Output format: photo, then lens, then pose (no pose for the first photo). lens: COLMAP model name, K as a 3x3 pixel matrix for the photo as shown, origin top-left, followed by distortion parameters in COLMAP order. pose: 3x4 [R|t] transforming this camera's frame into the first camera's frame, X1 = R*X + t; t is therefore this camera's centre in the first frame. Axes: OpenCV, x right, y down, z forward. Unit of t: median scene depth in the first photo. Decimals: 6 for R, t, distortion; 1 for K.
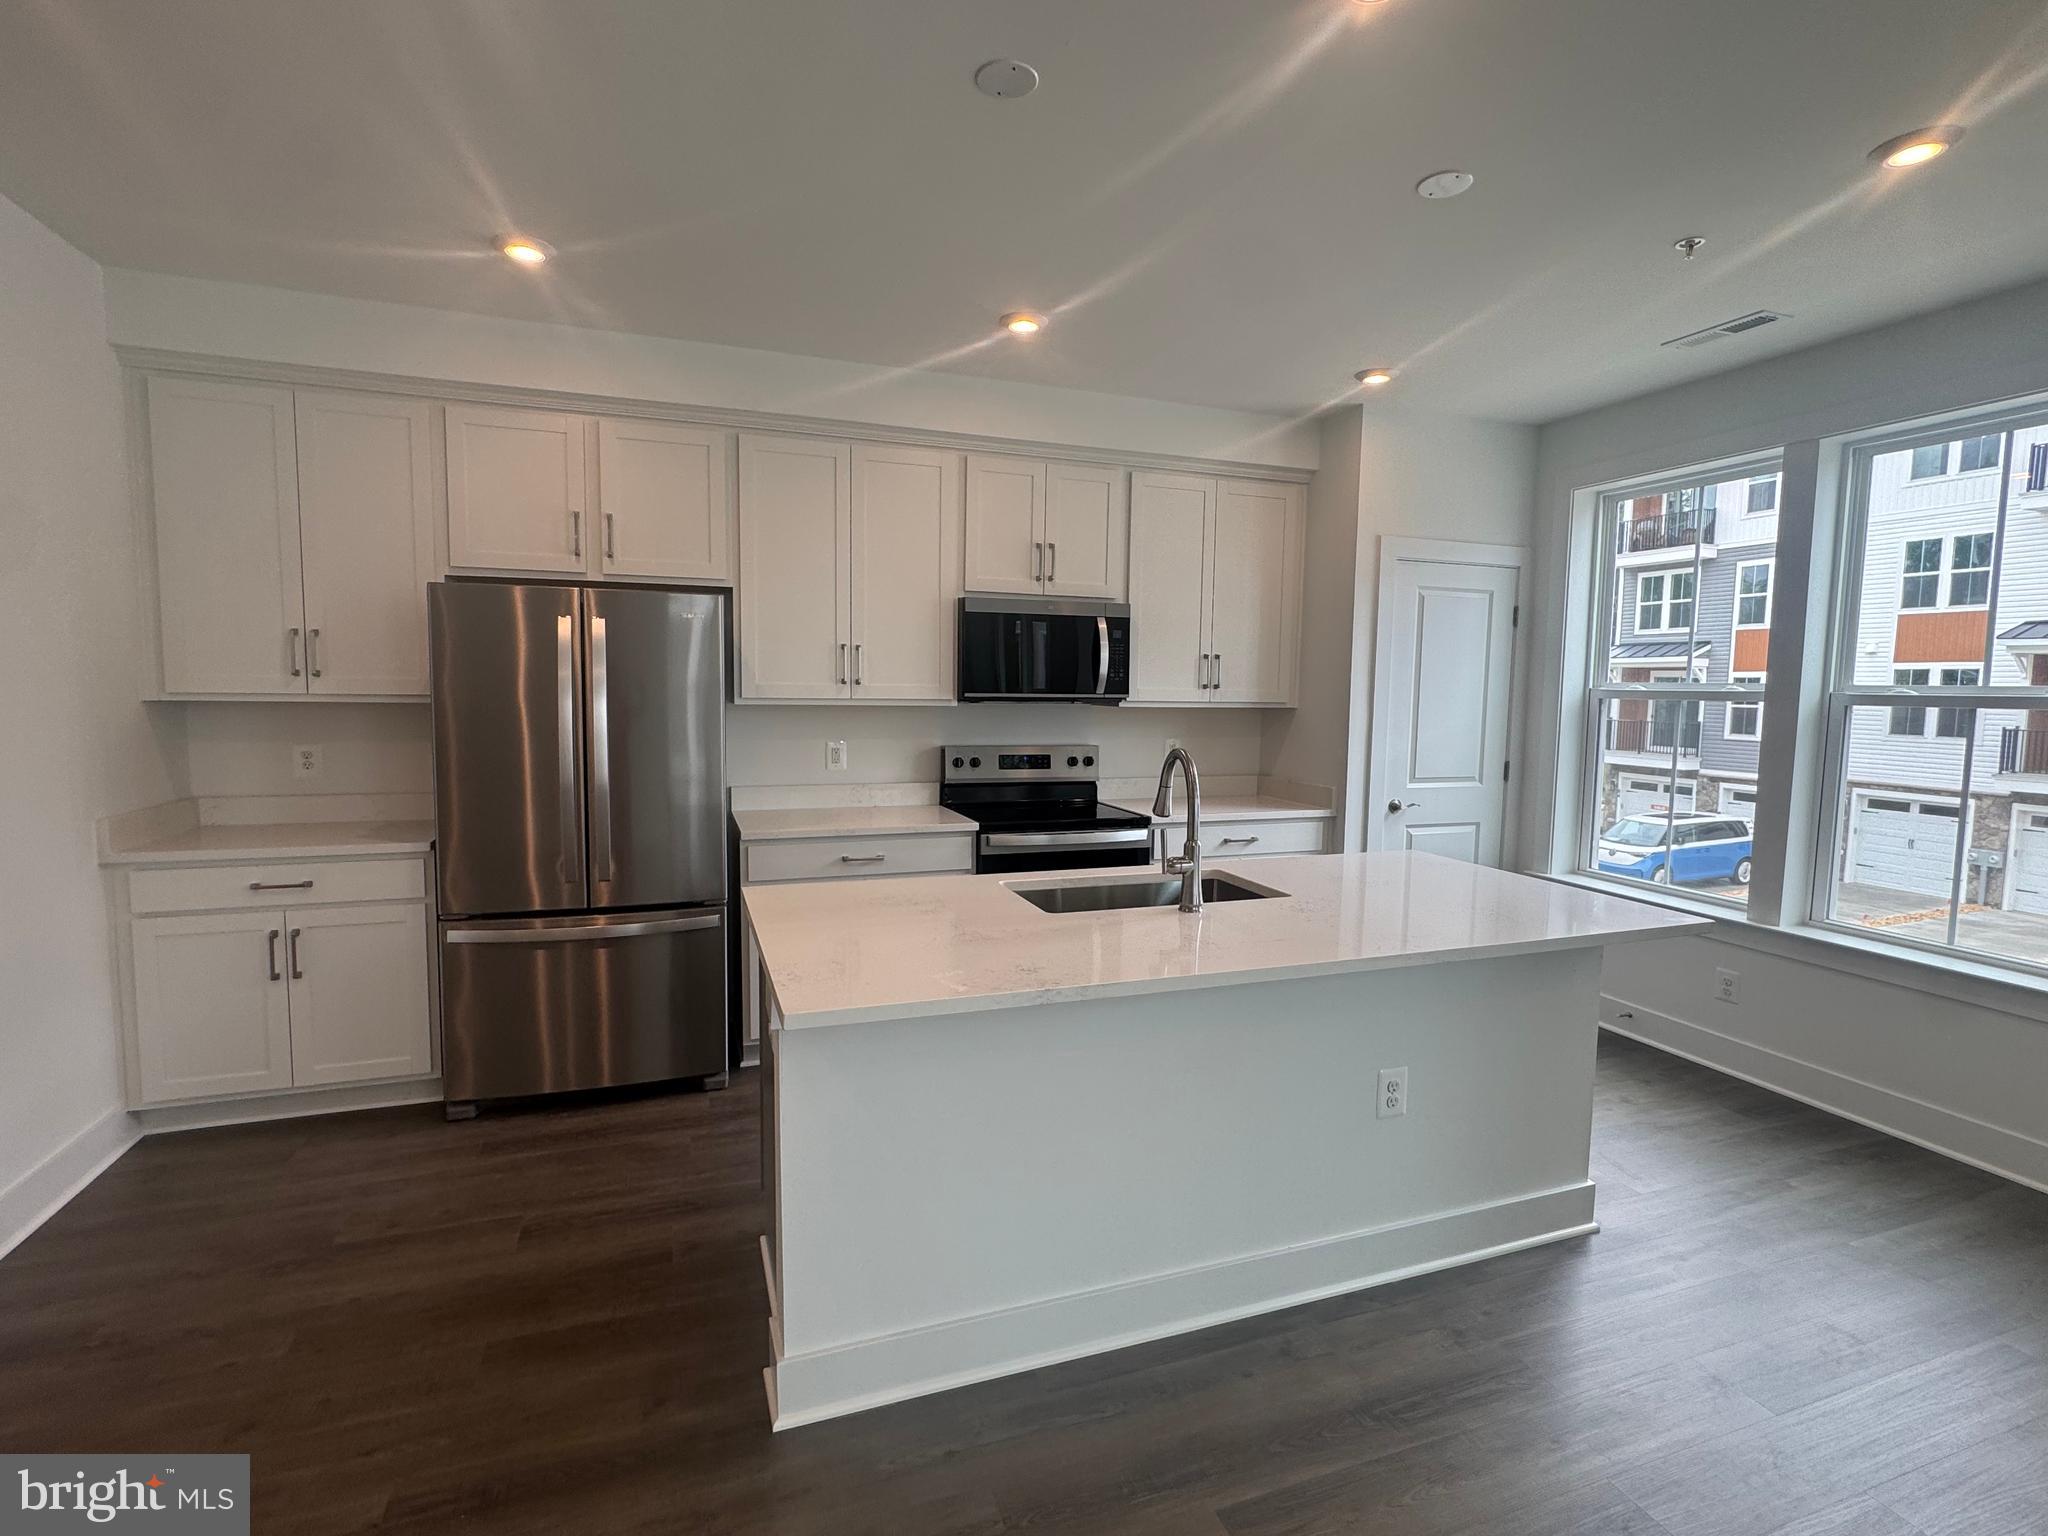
lens RADIAL K [[978.2, 0, 1030.7], [0, 978.2, 771.1], [0, 0, 1]] dist [-0.002366, -0.000658]
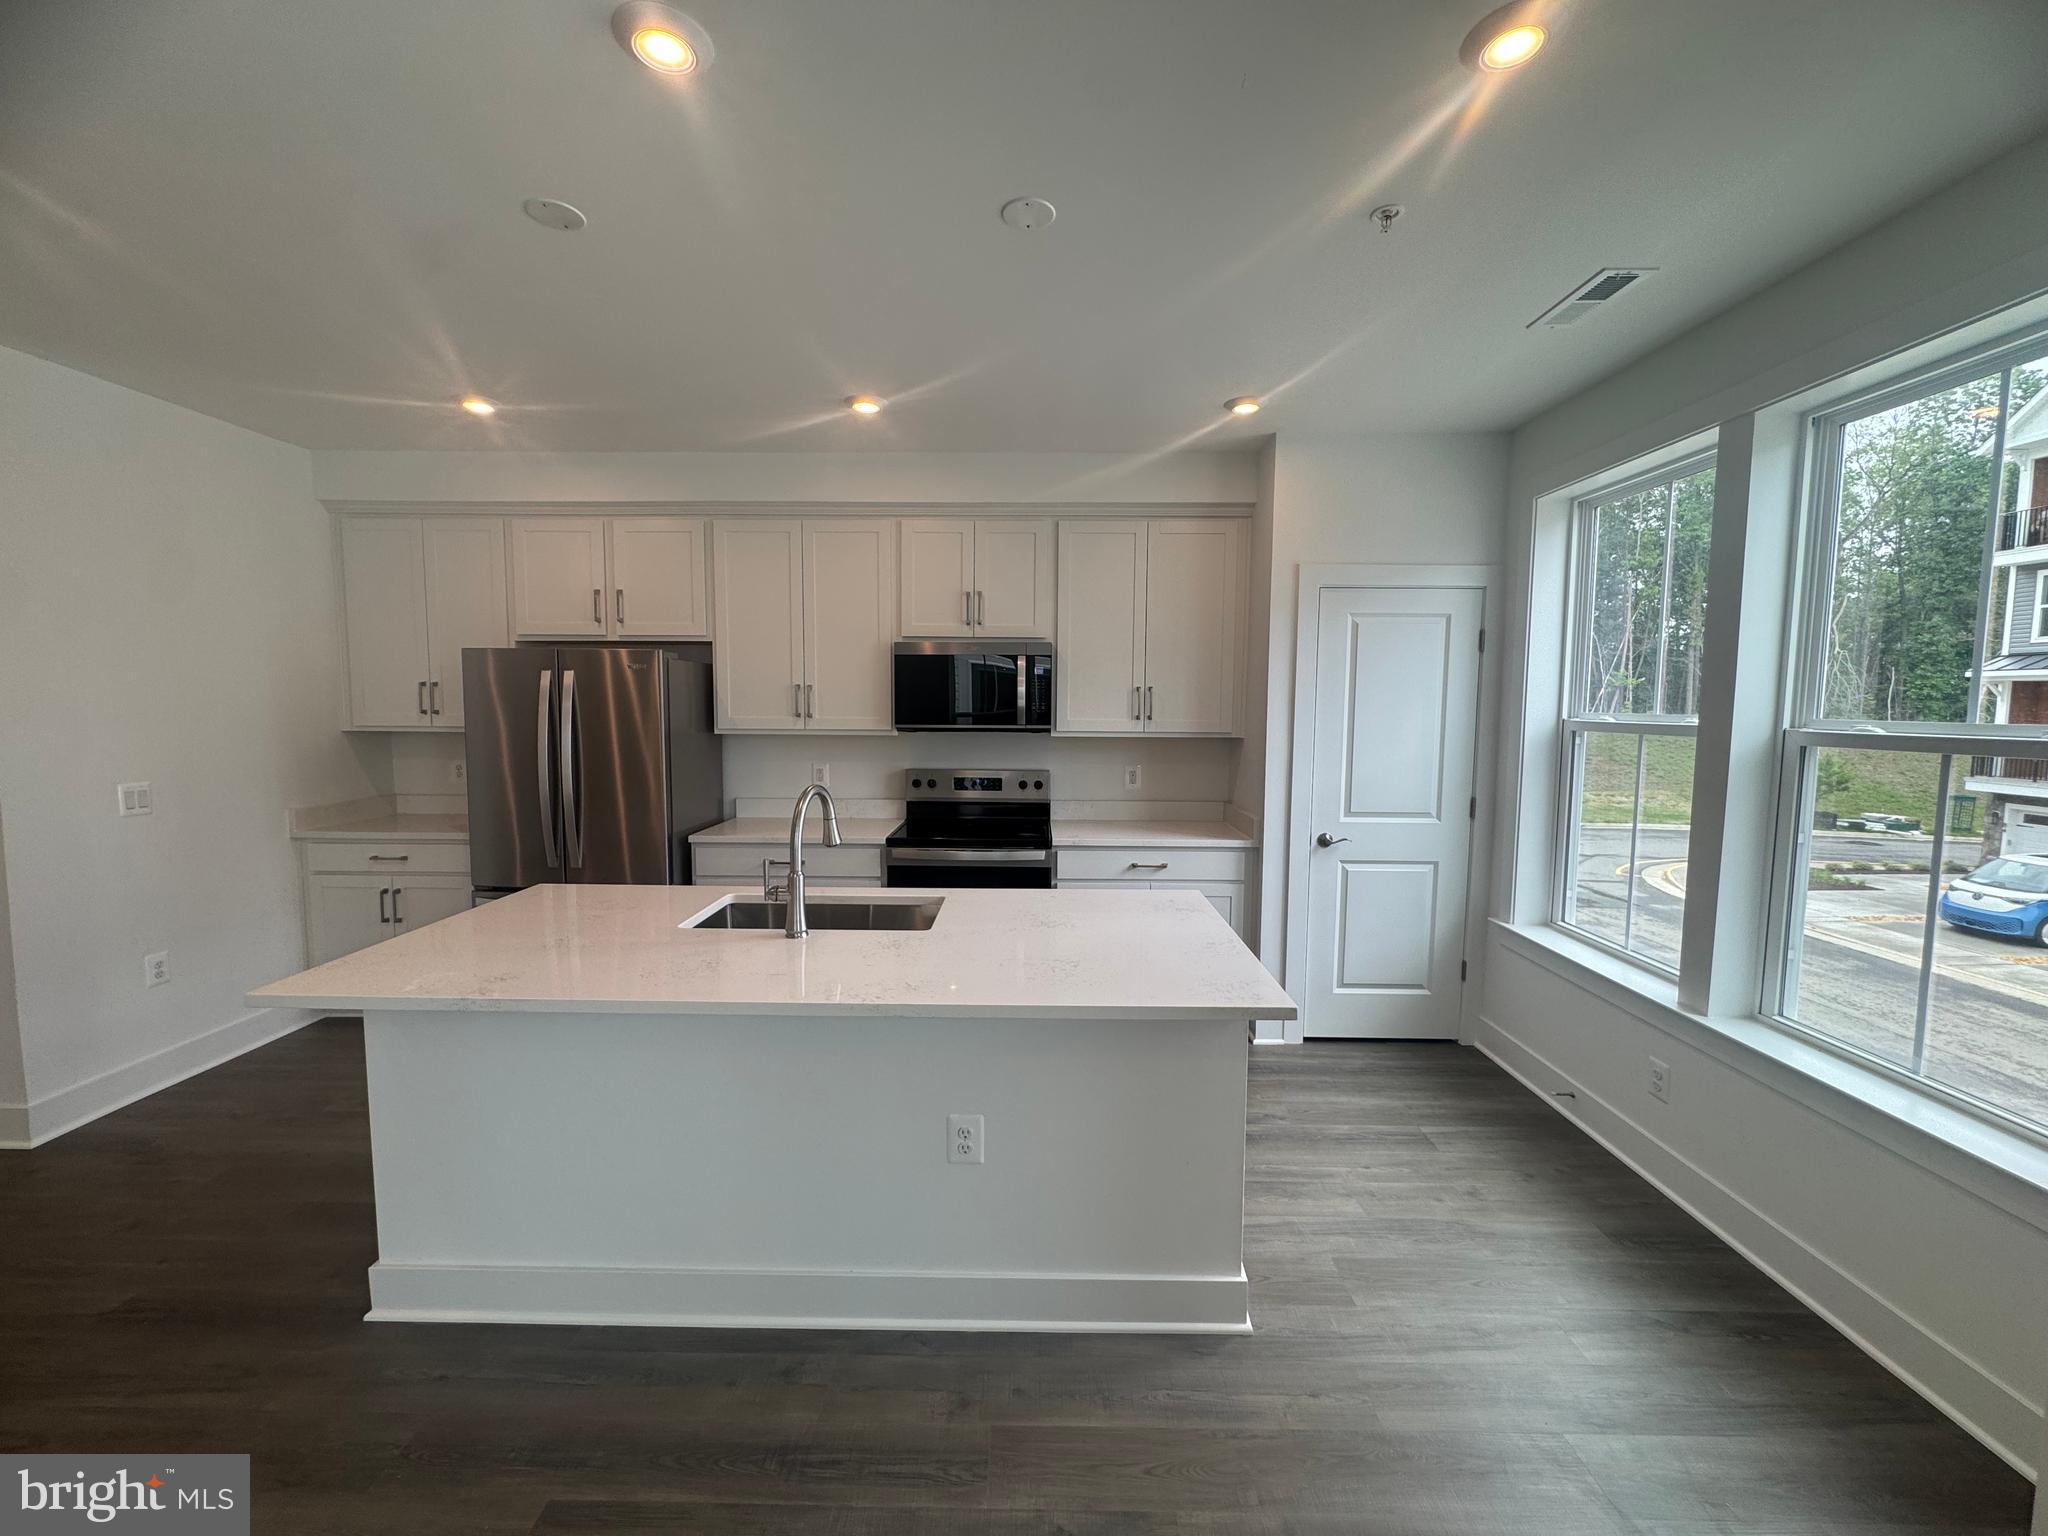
lens RADIAL K [[825.0, 0, 1024.0], [0, 825.0, 768.0], [0, 0, 1]] dist [-0.002321, 0.000057]
pose [[0.934474, 0.021170, -0.355402, 0.410353], [-0.025148, 0.999662, -0.006576, -0.024733], [0.355142, 0.015082, 0.934691, 0.134938]]
